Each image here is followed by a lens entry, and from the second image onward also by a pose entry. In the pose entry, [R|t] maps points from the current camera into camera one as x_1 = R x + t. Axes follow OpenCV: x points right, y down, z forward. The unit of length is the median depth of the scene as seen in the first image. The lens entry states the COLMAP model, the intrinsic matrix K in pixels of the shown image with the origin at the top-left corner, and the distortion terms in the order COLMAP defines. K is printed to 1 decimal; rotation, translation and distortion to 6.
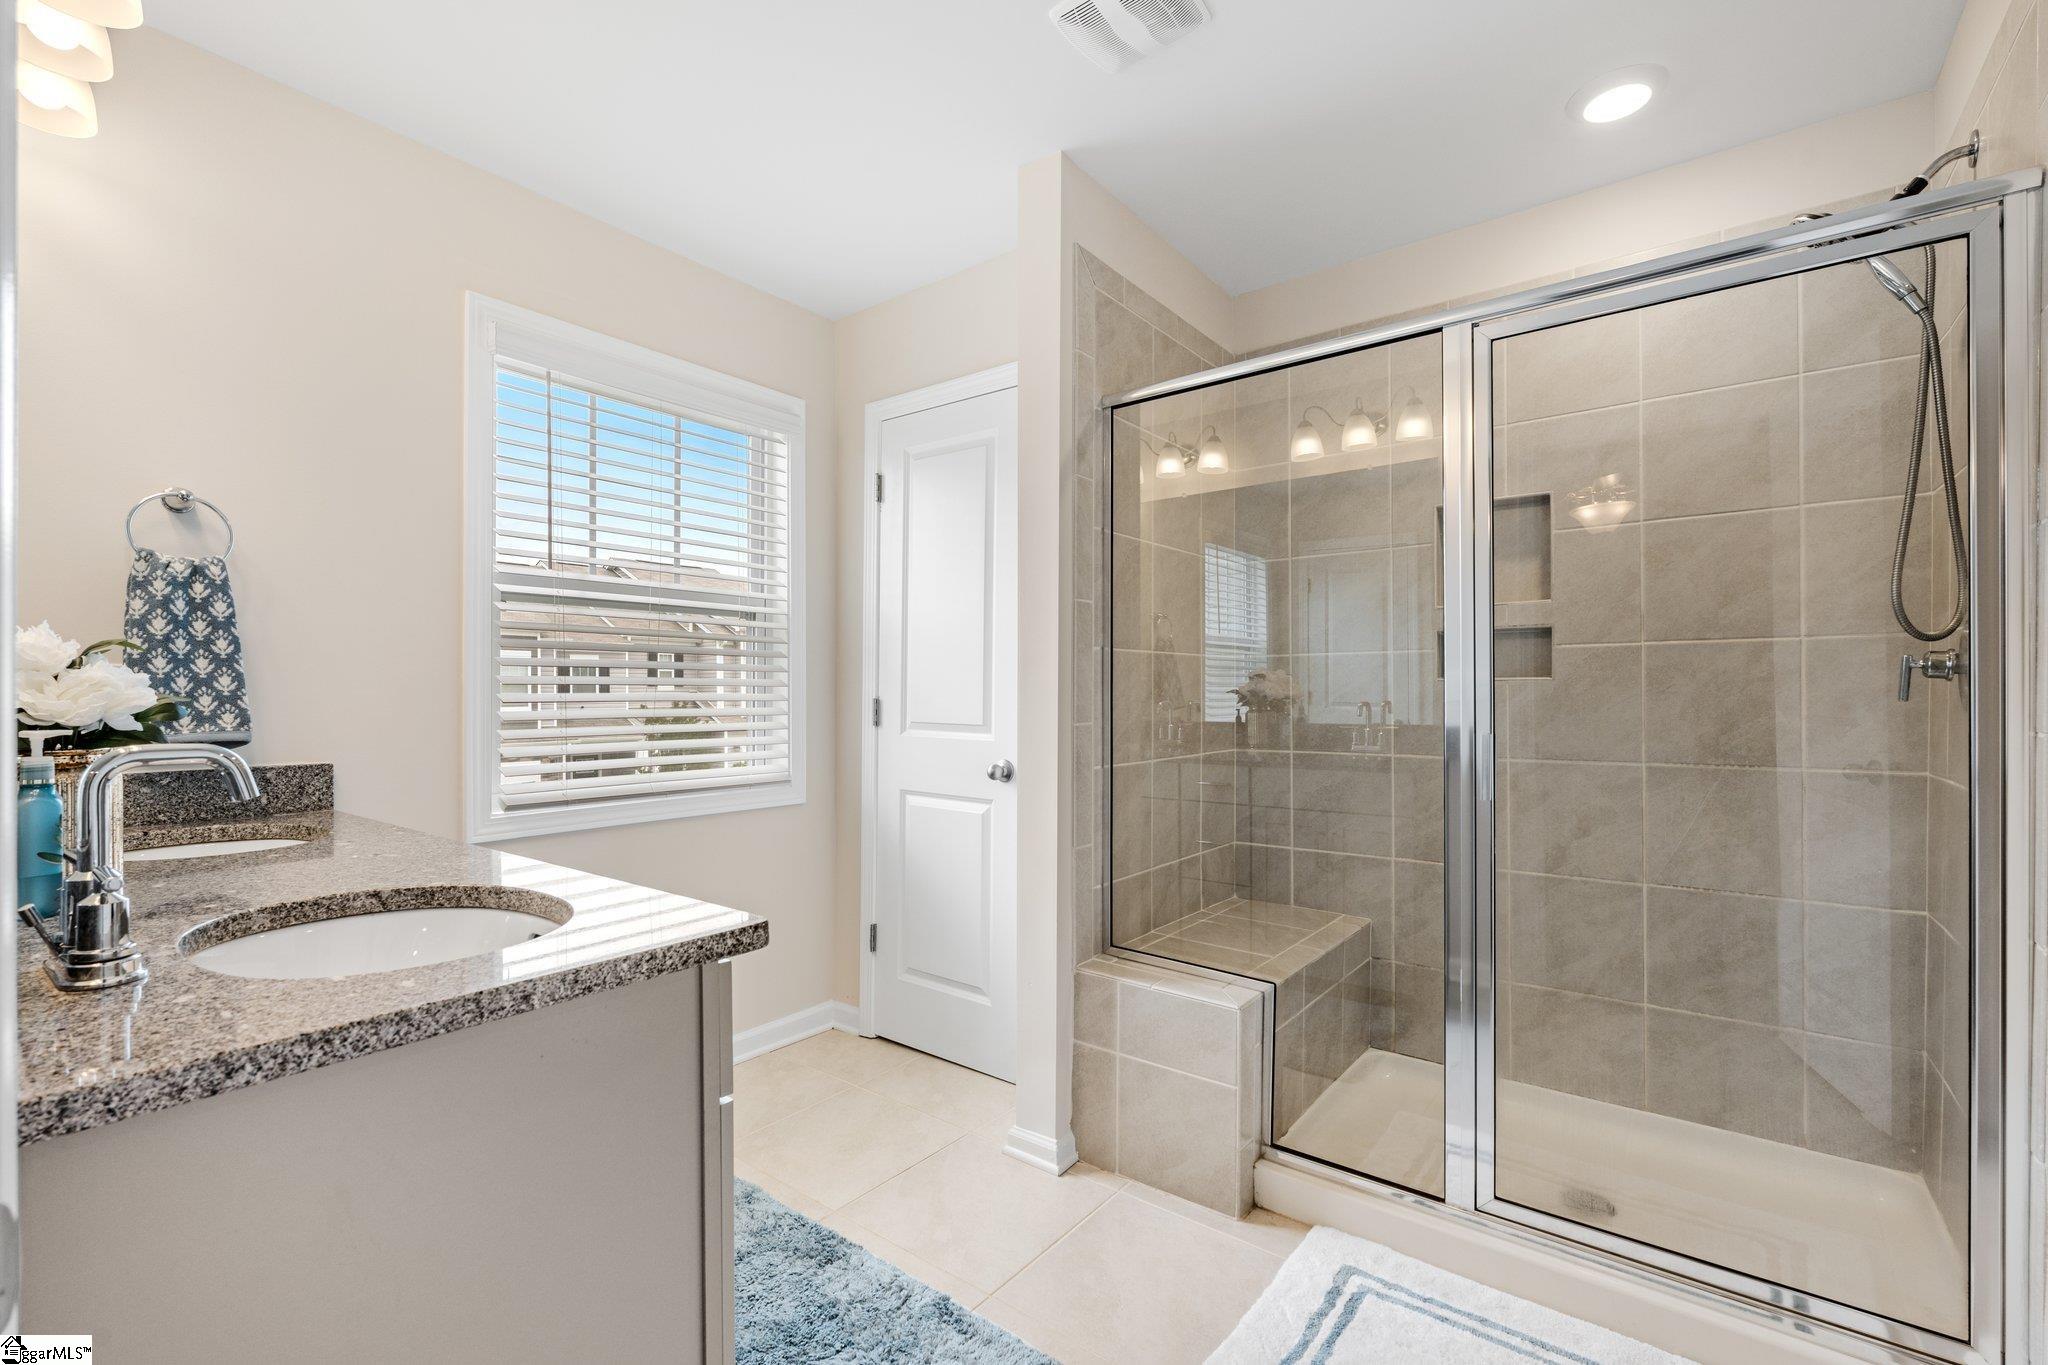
lens RADIAL K [[888.8, 0, 1017.0], [0, 888.8, 693.3], [0, 0, 1]] dist [-0.006321, -0.000030]
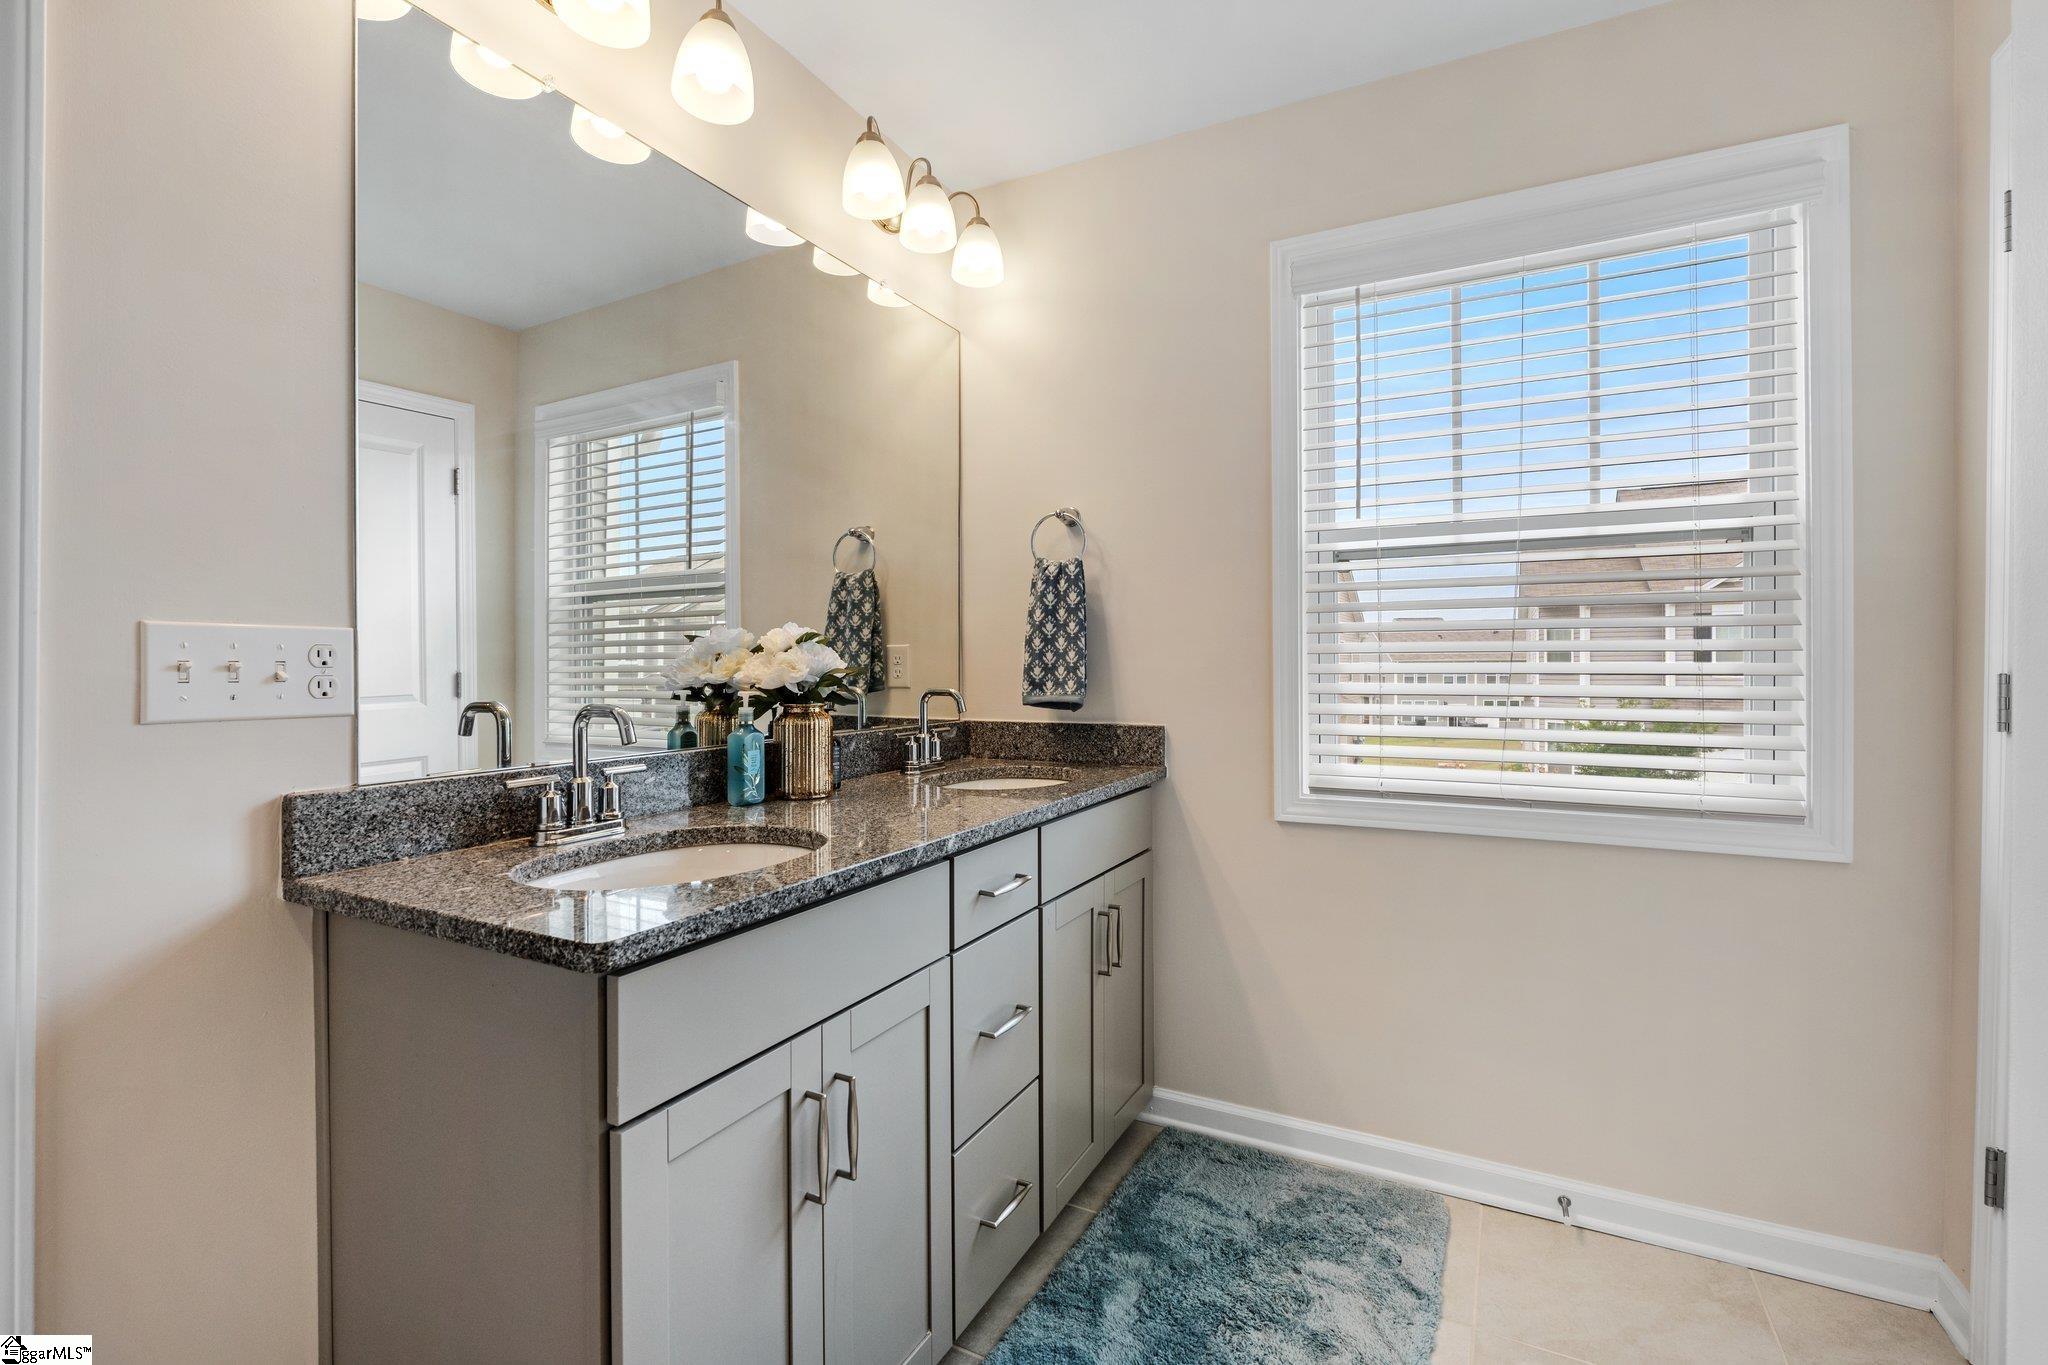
lens RADIAL K [[888.8, 0, 1023.5], [0, 888.8, 667.4], [0, 0, 1]] dist [-0.006321, -0.000030]
pose [[0.189963, 0.004583, -0.981781, 0.266565], [0.003565, 0.999979, 0.005358, -0.002317], [0.981785, -0.004517, 0.189943, 0.542822]]
